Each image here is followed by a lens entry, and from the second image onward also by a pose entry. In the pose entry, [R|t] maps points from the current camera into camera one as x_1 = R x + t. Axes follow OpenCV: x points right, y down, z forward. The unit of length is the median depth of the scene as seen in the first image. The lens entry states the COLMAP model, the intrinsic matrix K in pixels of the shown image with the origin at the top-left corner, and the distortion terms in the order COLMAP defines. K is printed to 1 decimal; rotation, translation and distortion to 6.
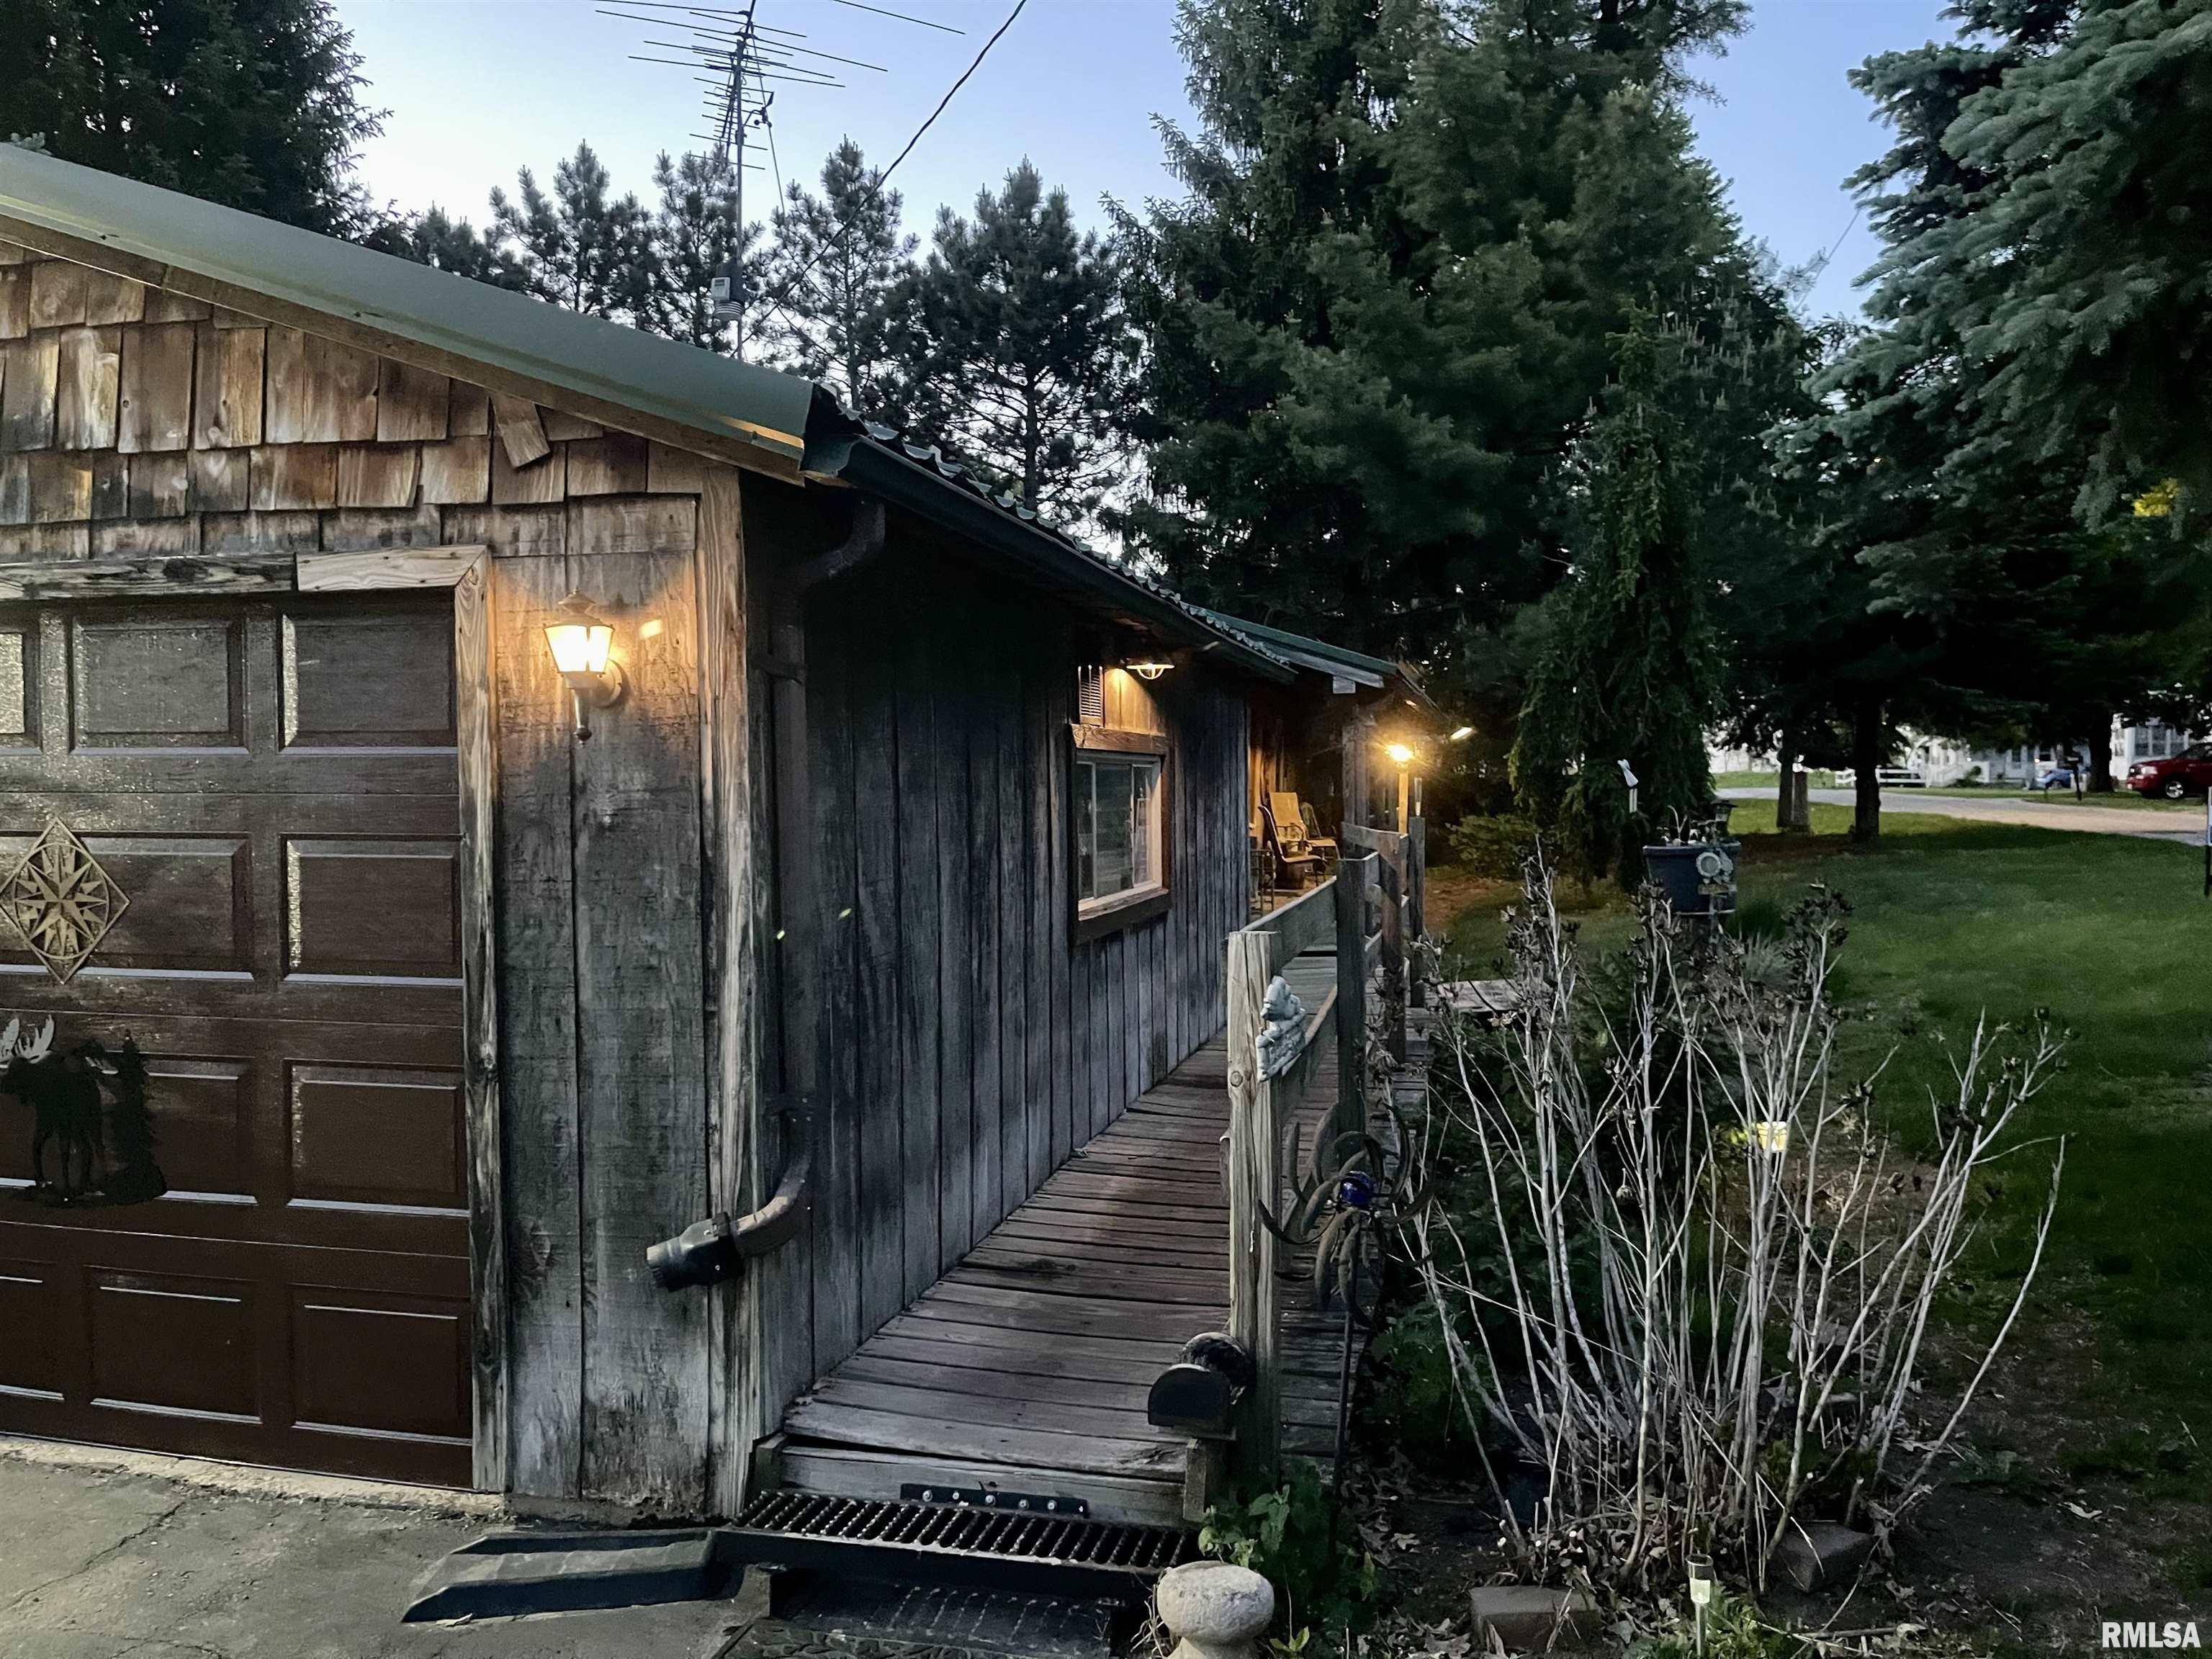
lens RADIAL K [[1691.5, 0, 1106.0], [0, 1691.5, 829.5], [0, 0, 1]] dist [0.090269, -0.132435]
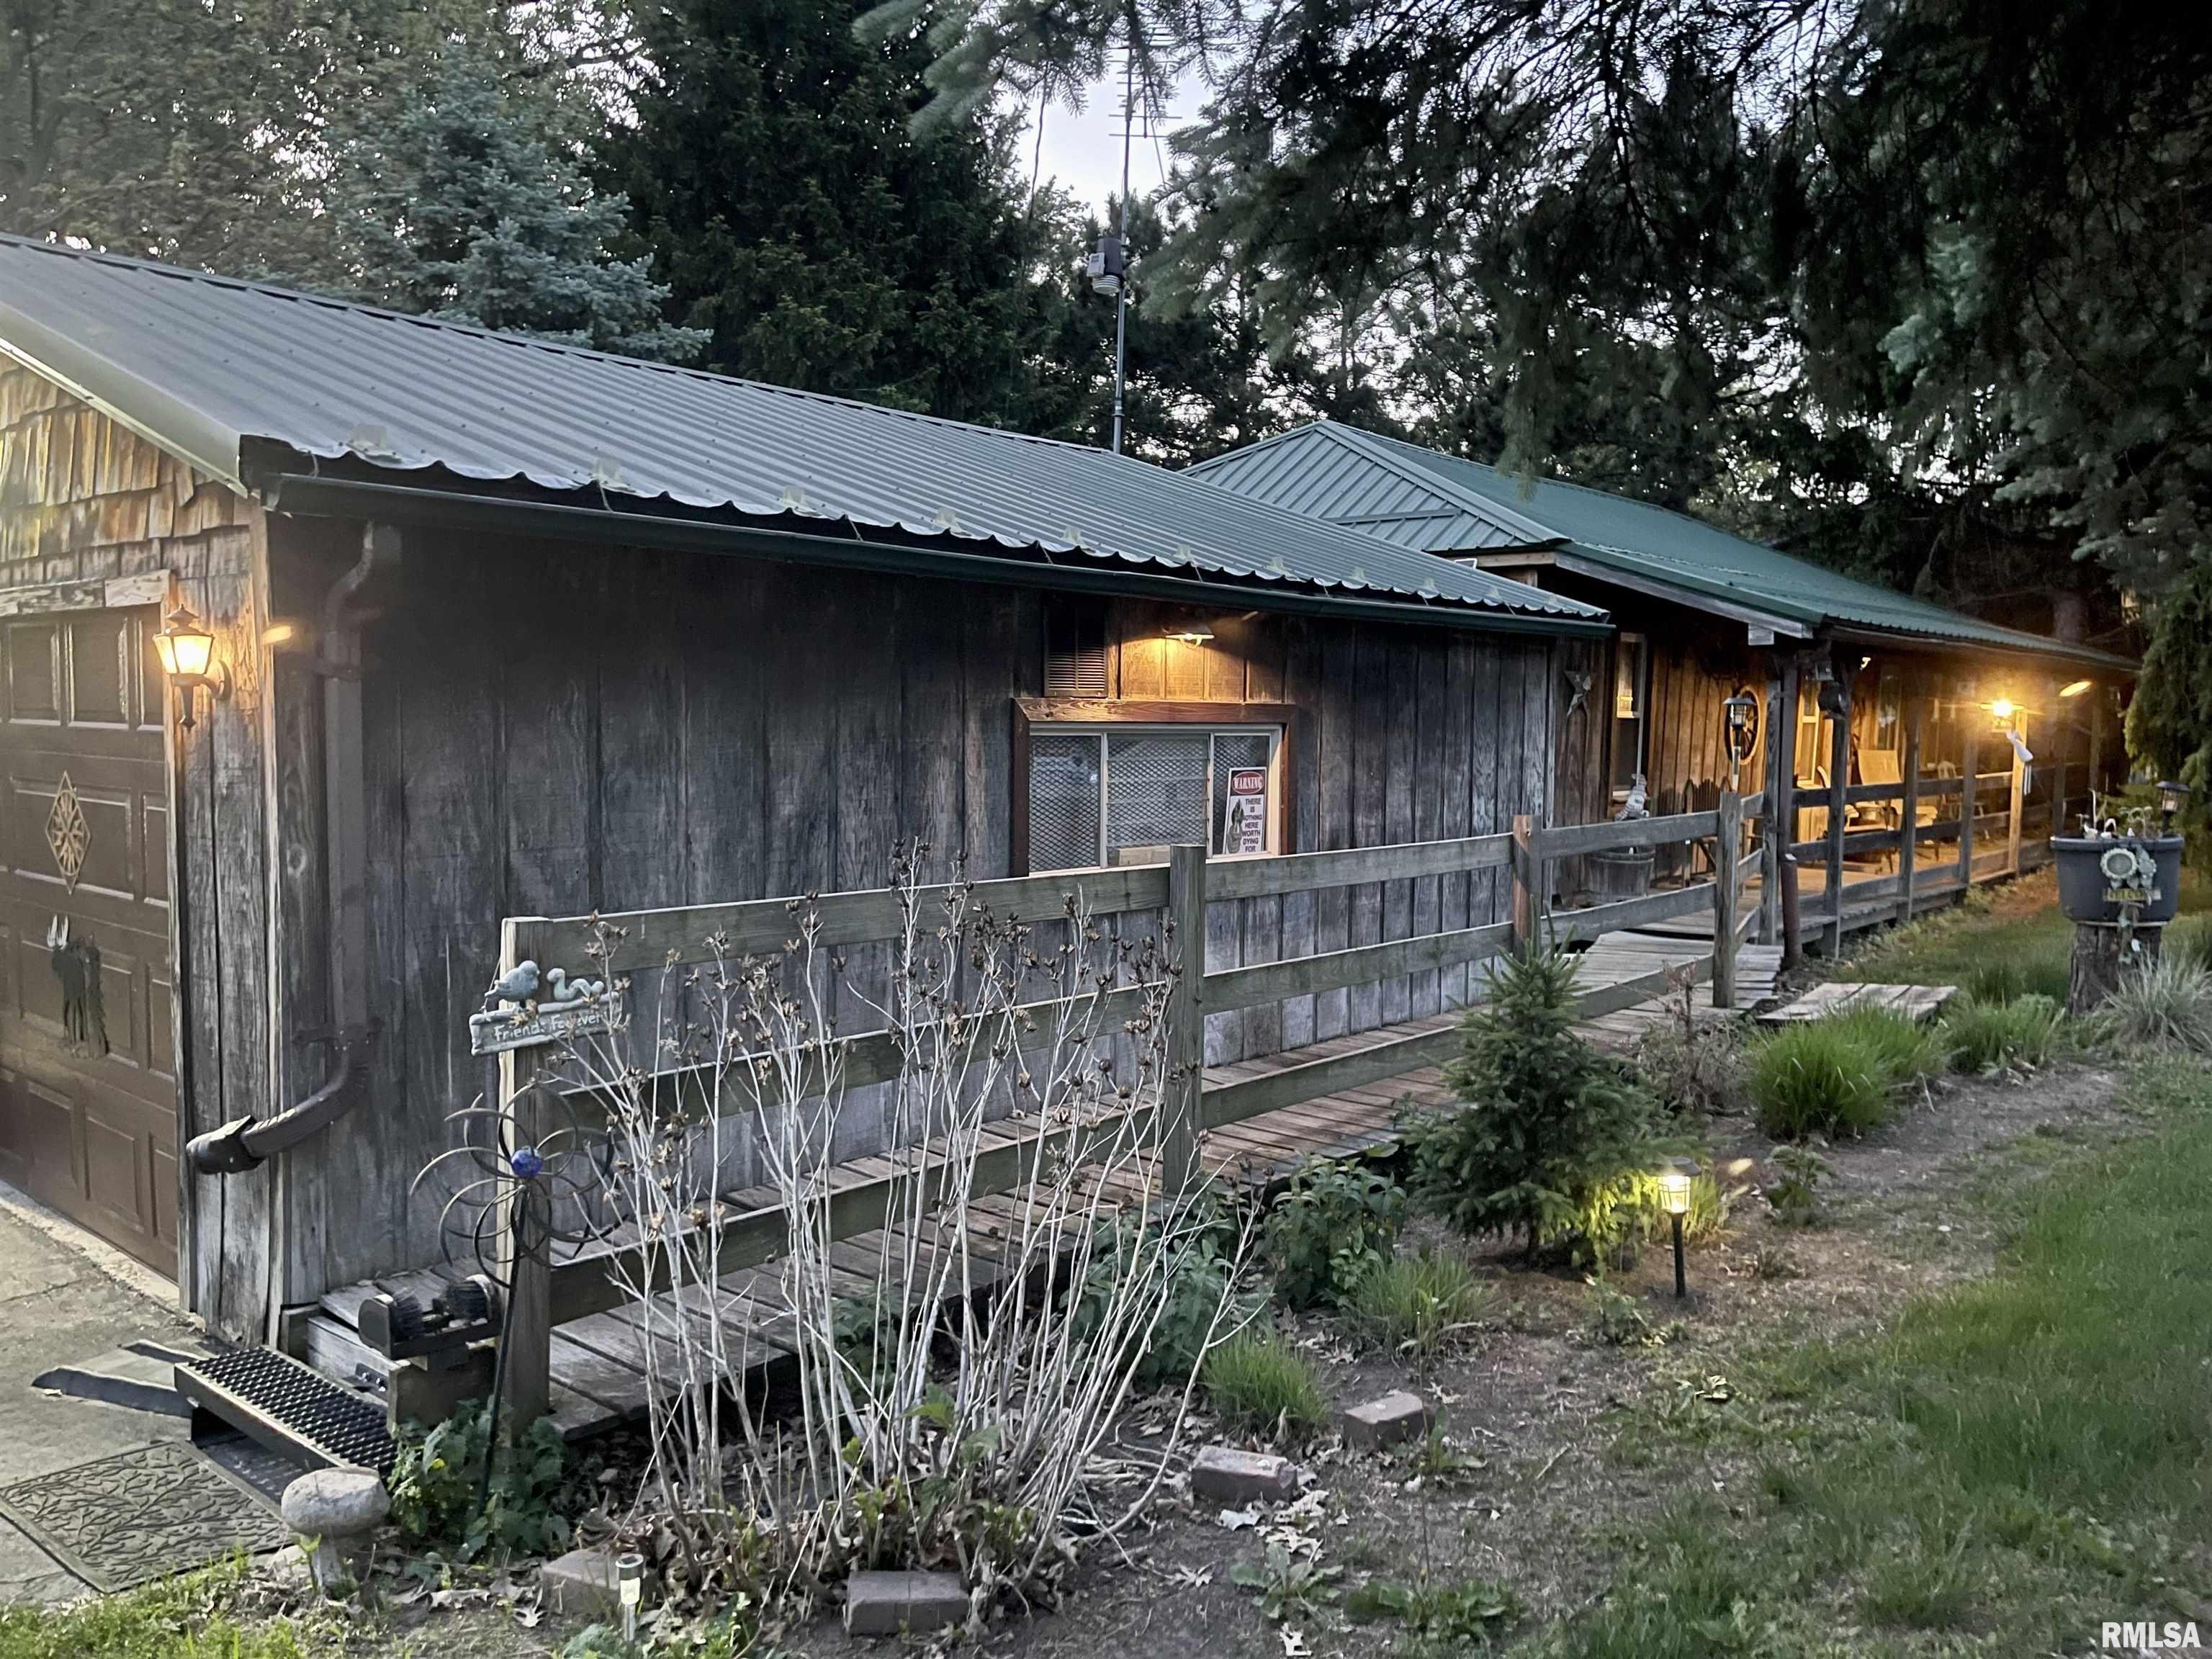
lens RADIAL K [[1676.5, 0, 1038.3], [0, 1676.5, 825.1], [0, 0, 1]] dist [0.079786, -0.141809]
pose [[0.888691, 0.044813, -0.456312, 0.687551], [-0.028830, 0.998704, 0.041932, -0.043143], [0.457600, -0.024109, 0.888831, 0.154446]]
